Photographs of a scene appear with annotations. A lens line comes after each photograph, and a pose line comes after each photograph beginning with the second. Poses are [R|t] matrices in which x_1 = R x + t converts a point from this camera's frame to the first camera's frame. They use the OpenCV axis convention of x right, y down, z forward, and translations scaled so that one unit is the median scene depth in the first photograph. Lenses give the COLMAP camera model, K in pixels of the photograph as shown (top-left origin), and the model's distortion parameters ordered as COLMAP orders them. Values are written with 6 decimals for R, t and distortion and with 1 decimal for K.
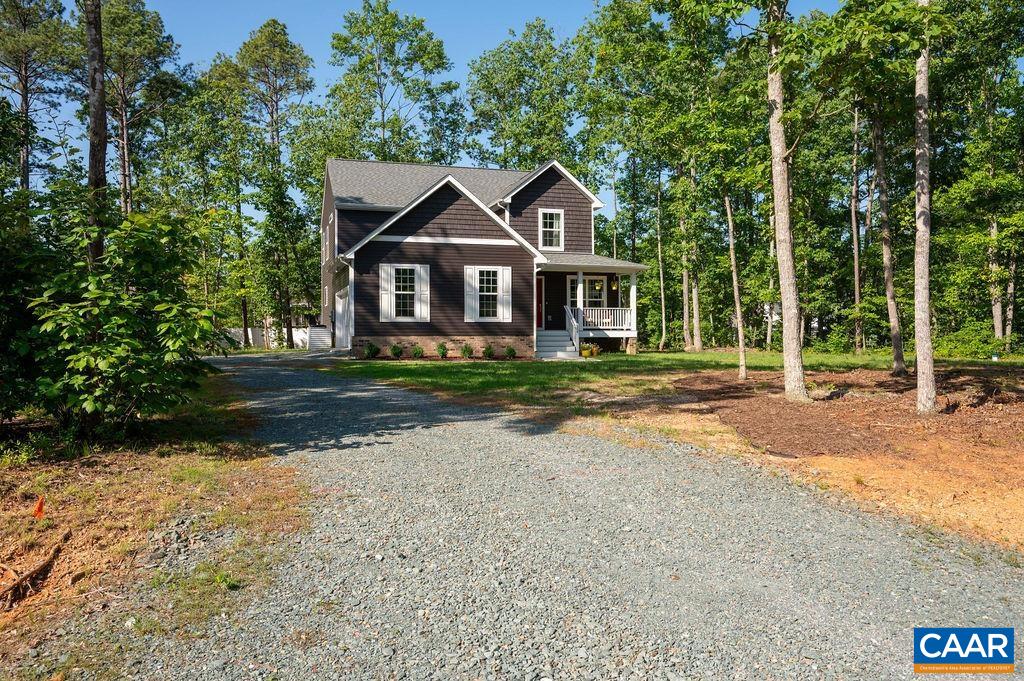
lens RADIAL K [[792.6, 0, 505.4], [0, 792.6, 333.6], [0, 0, 1]] dist [-0.016346, -0.002624]
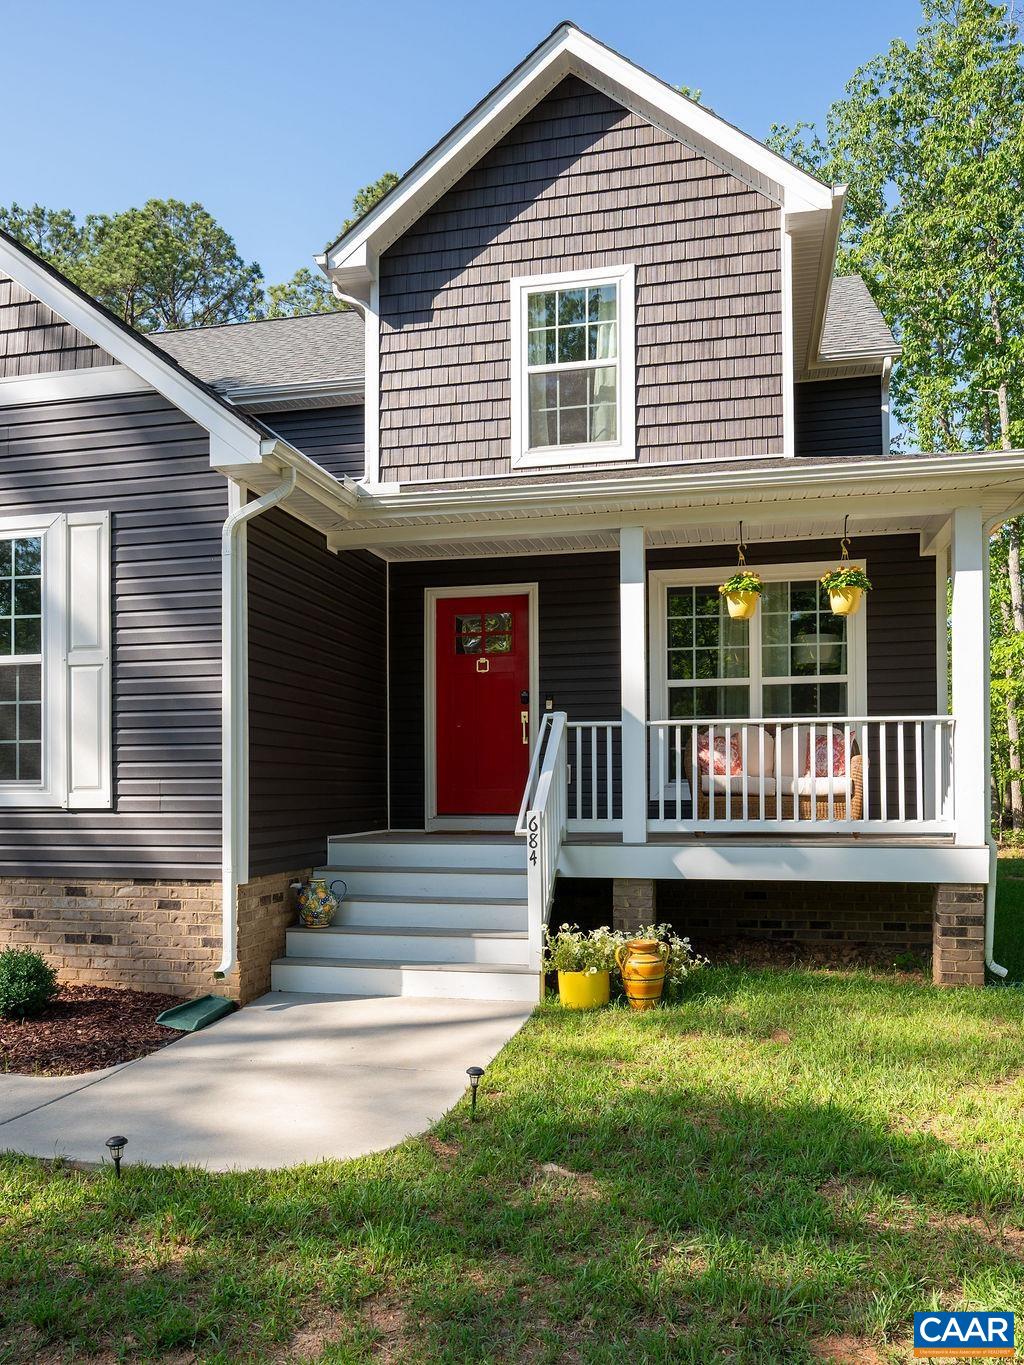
lens RADIAL K [[1071.3, 0, 477.4], [0, 1071.3, 774.8], [0, 0, 1]] dist [-0.005341, 0.003435]
pose [[0.853926, -0.003615, -0.520383, 0.186848], [0.004198, 0.999991, -0.000059, -0.019037], [0.520378, -0.002134, 0.853933, 0.731717]]
